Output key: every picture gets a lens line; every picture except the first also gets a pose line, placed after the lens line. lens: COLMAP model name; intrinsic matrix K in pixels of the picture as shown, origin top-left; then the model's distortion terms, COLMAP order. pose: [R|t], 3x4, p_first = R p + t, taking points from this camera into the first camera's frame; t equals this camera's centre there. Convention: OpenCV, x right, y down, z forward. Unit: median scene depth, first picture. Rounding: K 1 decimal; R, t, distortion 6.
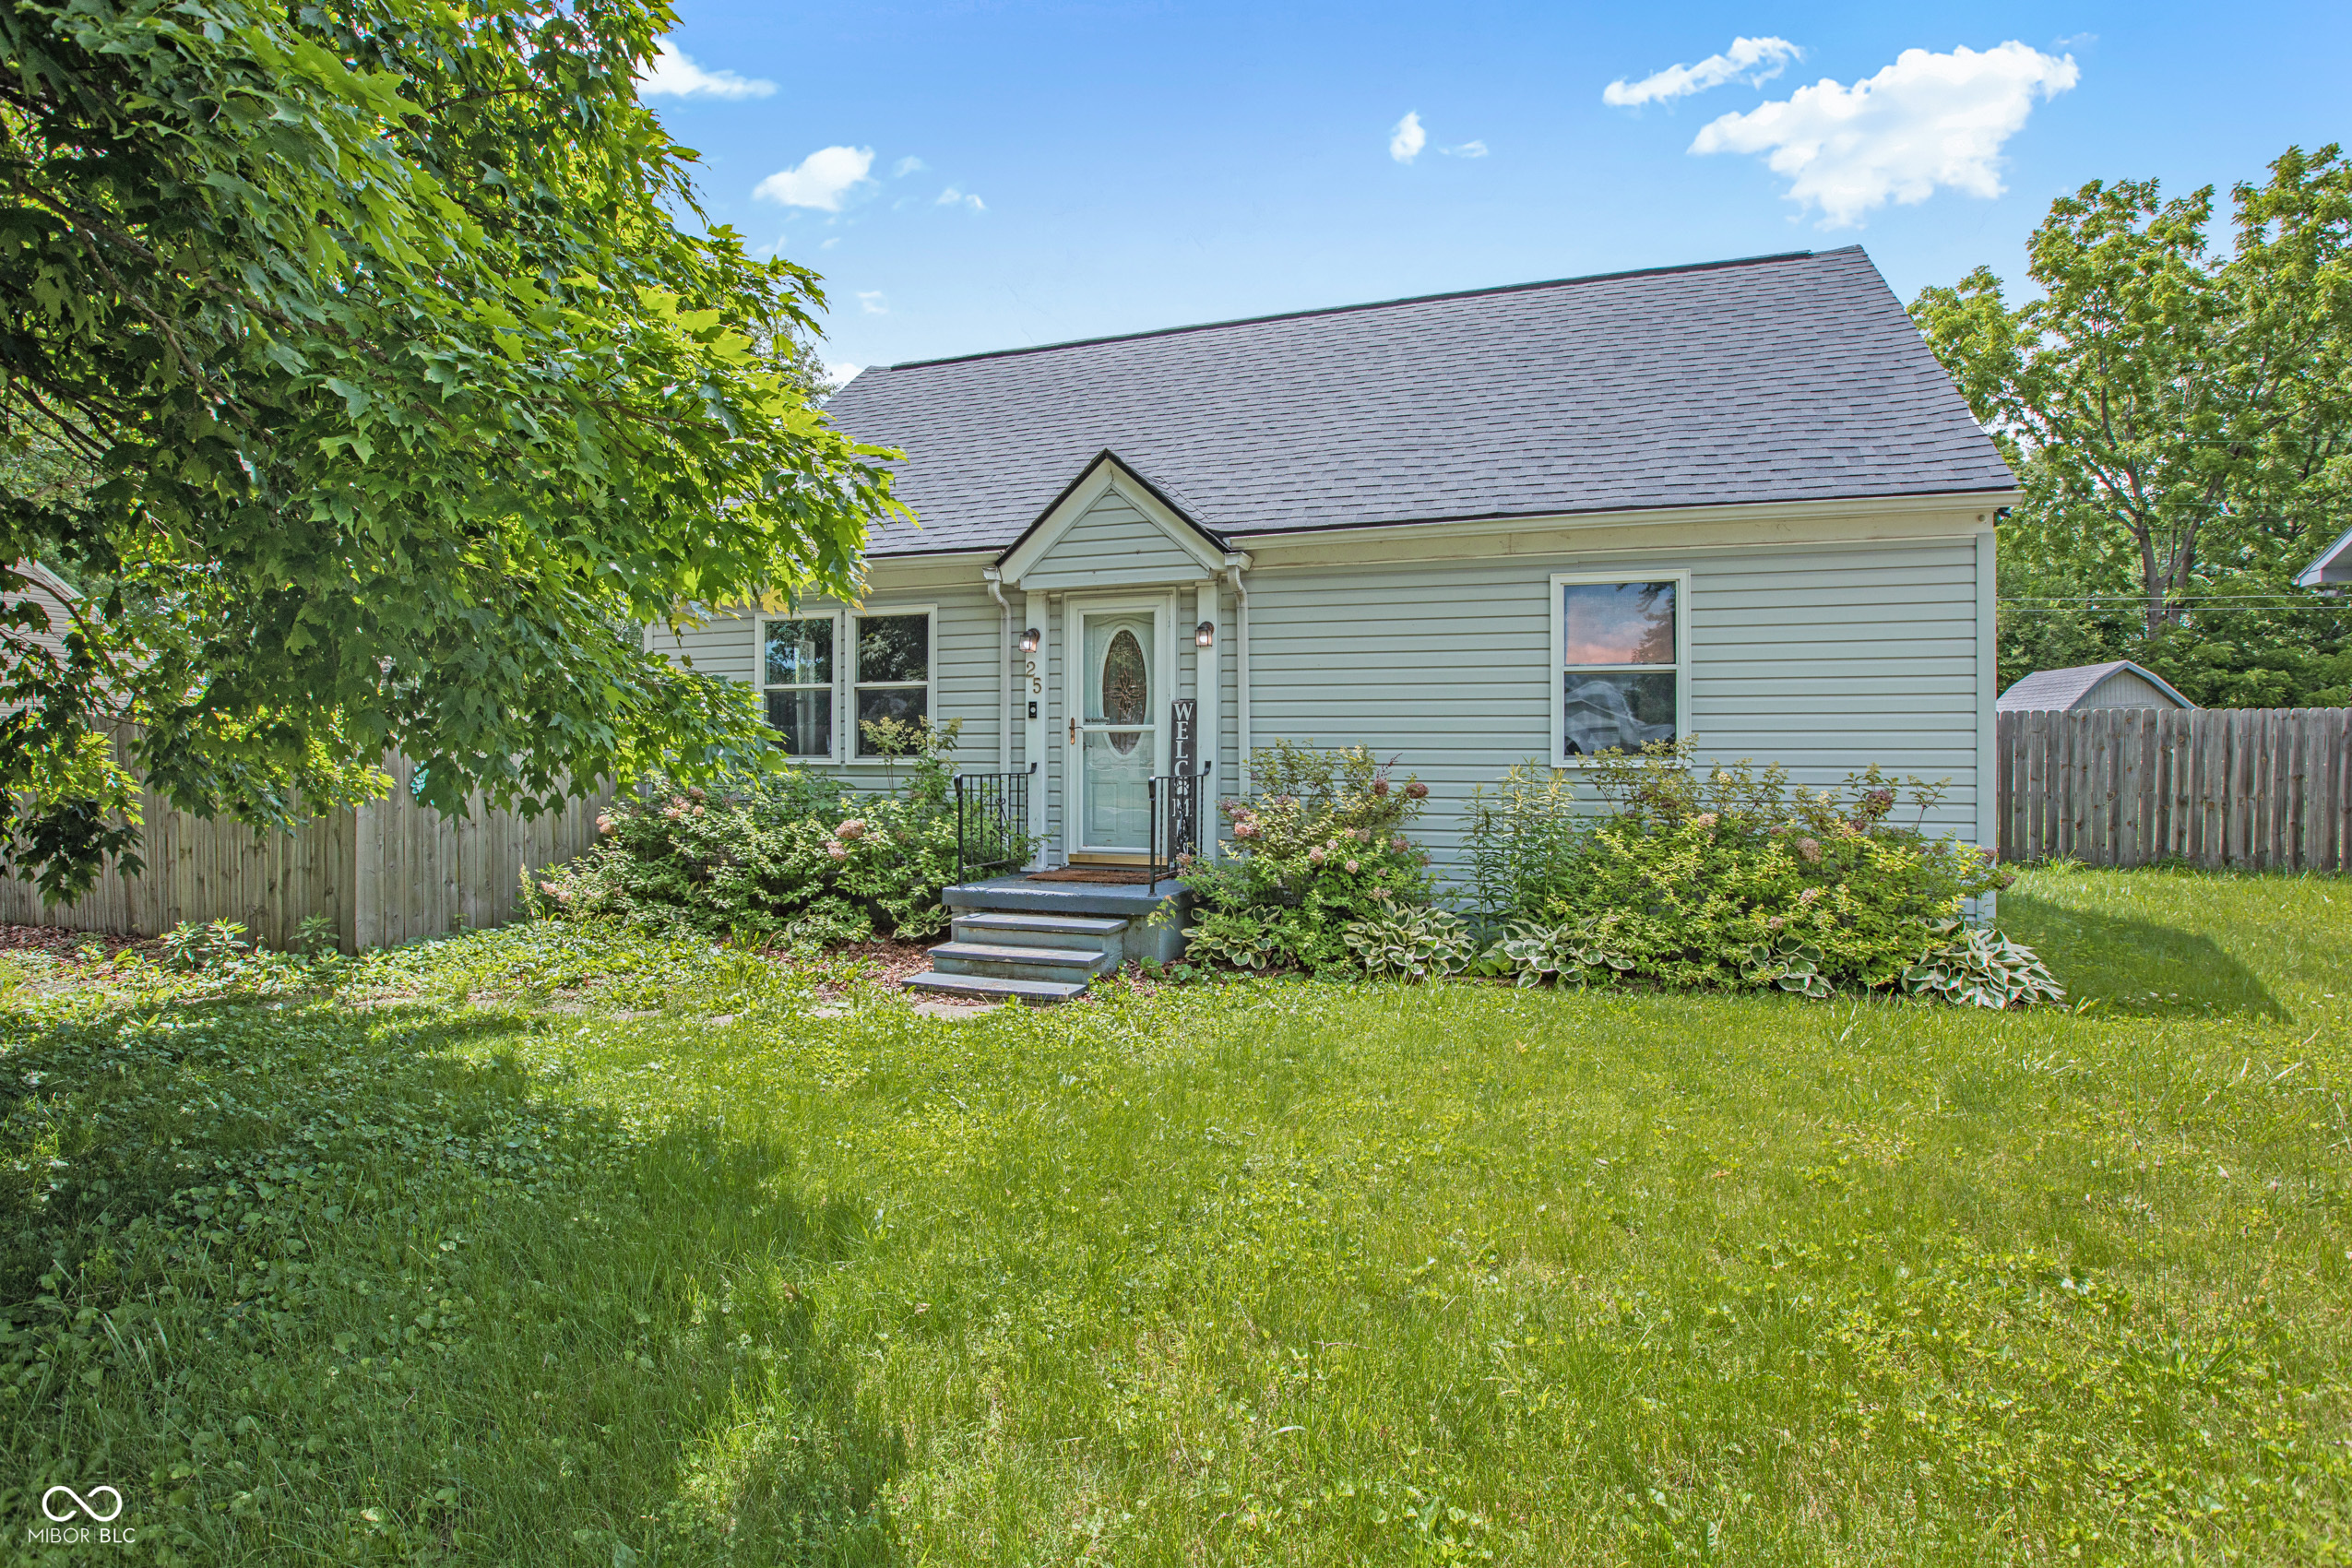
lens RADIAL K [[1134.0, 0, 1161.0], [0, 1134.0, 777.2], [0, 0, 1]] dist [-0.063571, 0.028988]
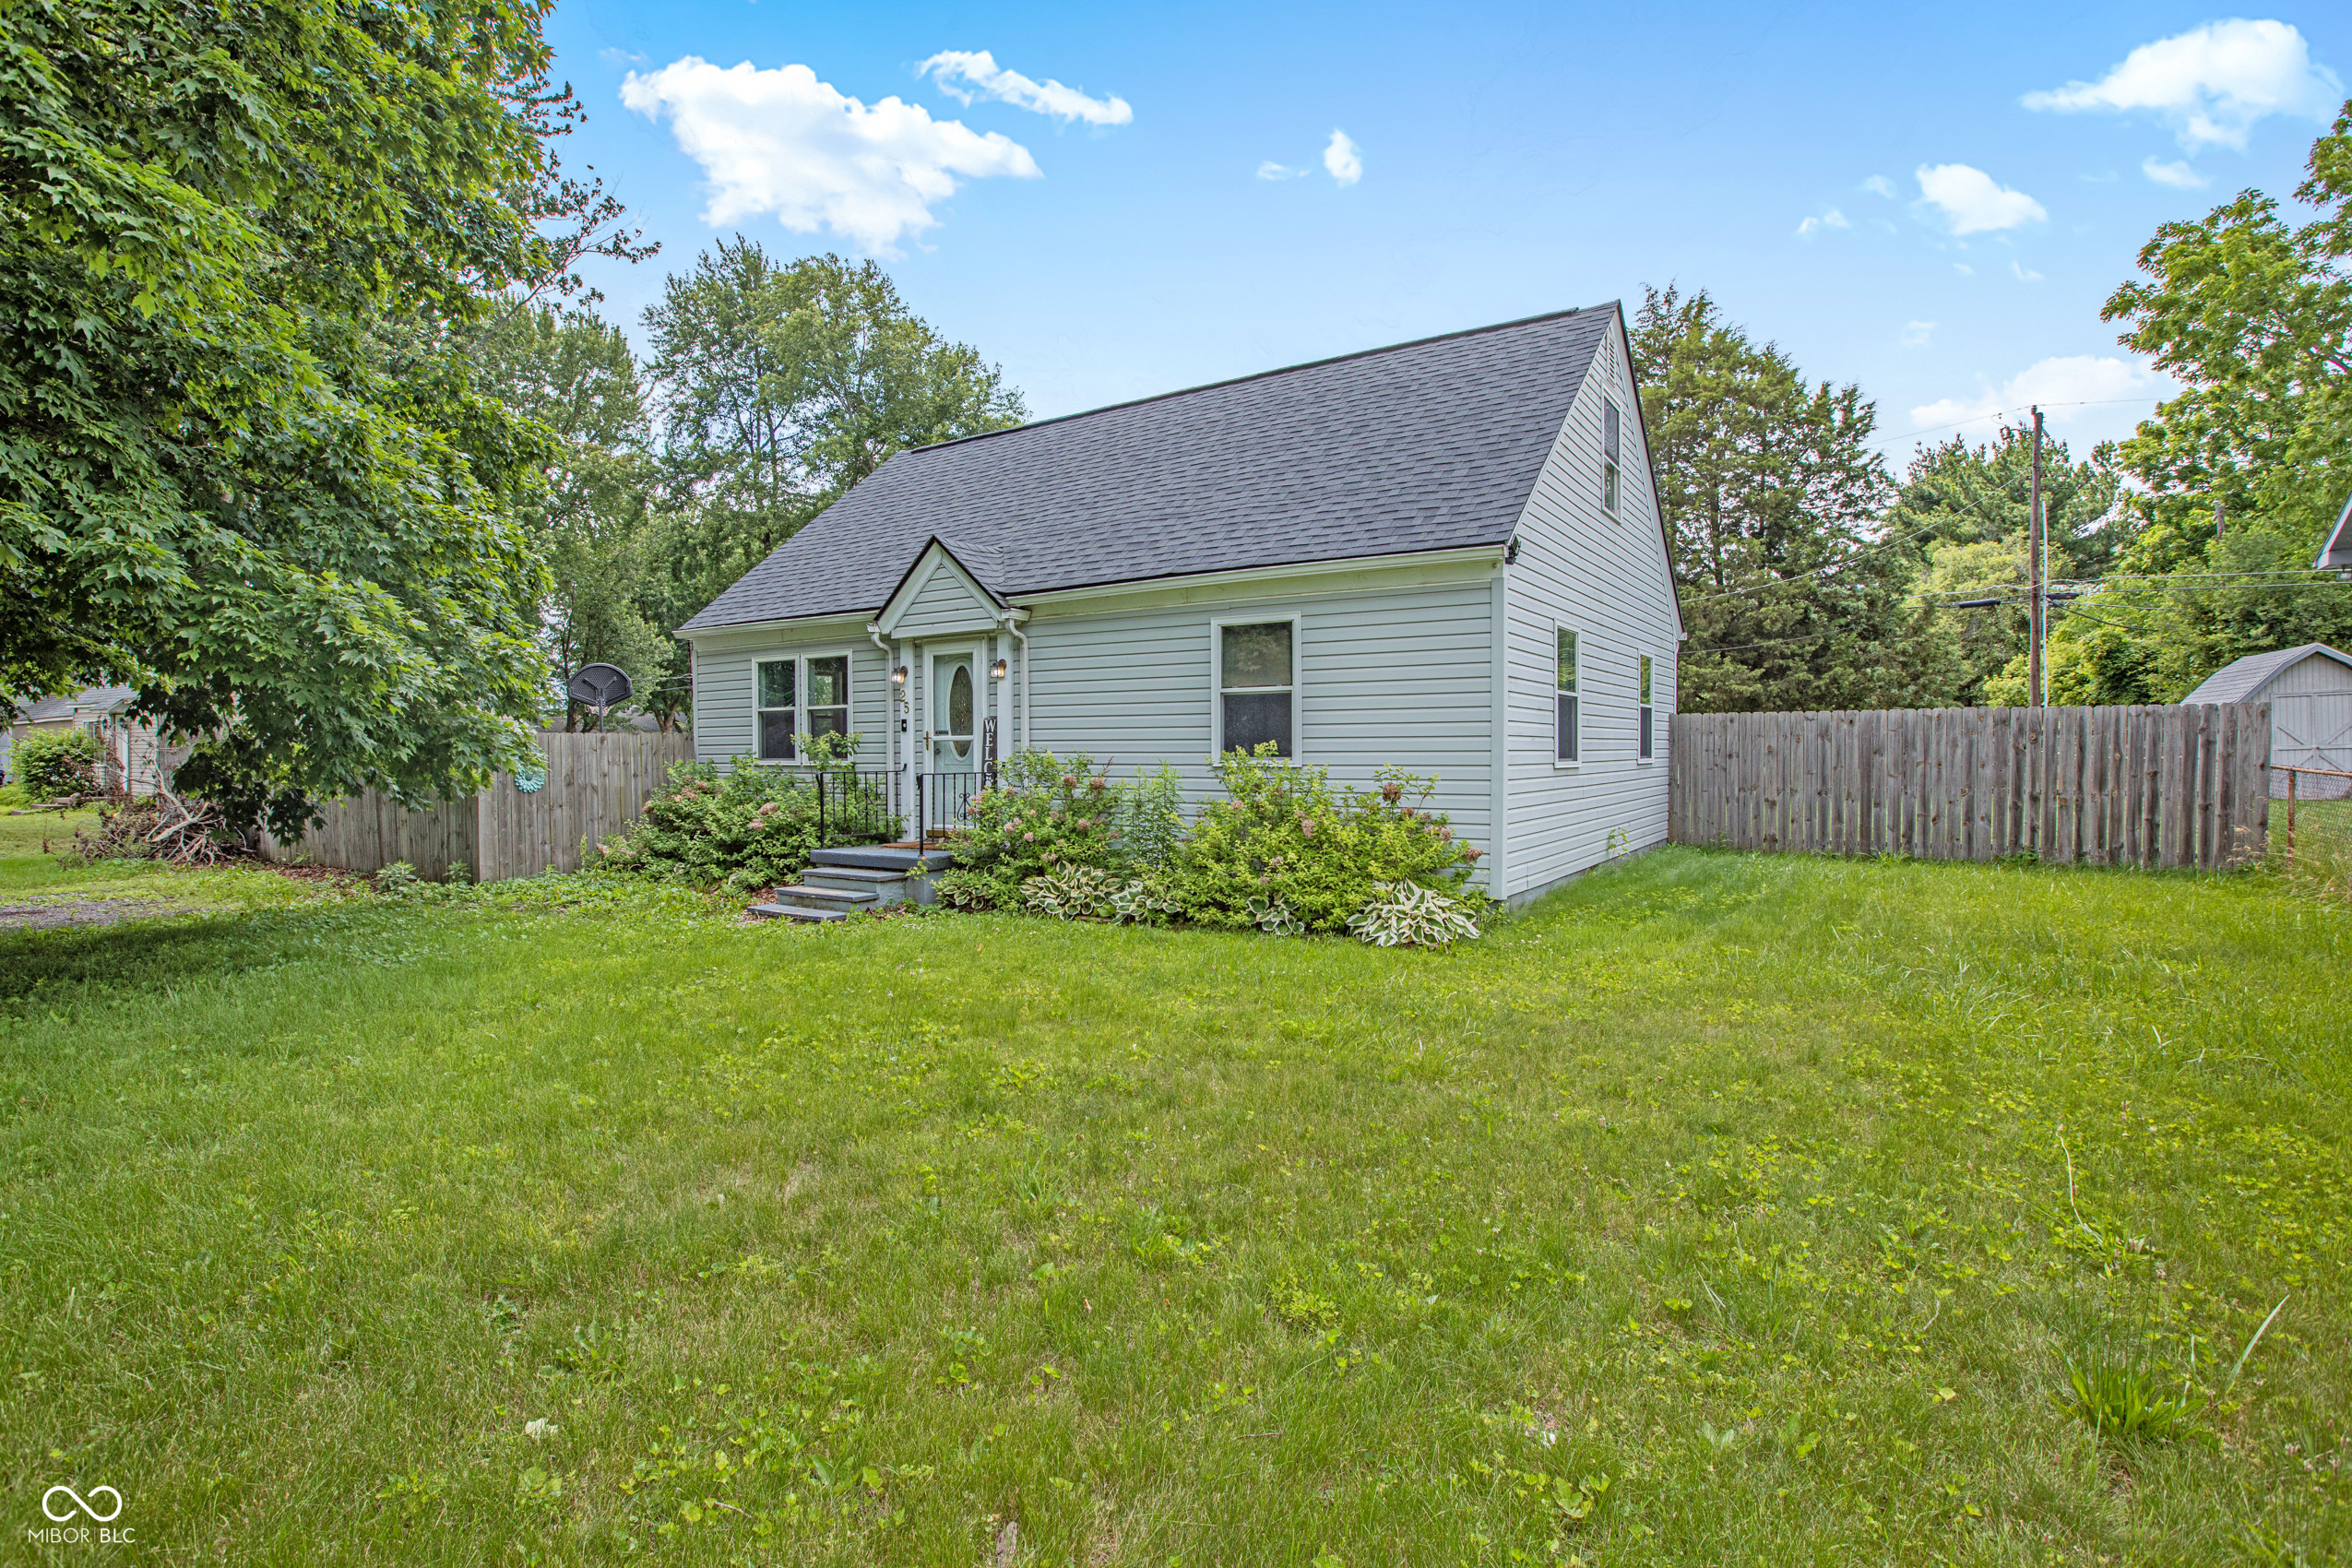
lens RADIAL K [[1134.0, 0, 1161.0], [0, 1134.0, 777.2], [0, 0, 1]] dist [-0.063571, 0.028988]
pose [[0.967444, -0.000458, -0.253085, 0.539209], [0.000639, 1.000000, 0.000630, 0.002824], [0.253085, -0.000771, 0.967444, -0.247139]]
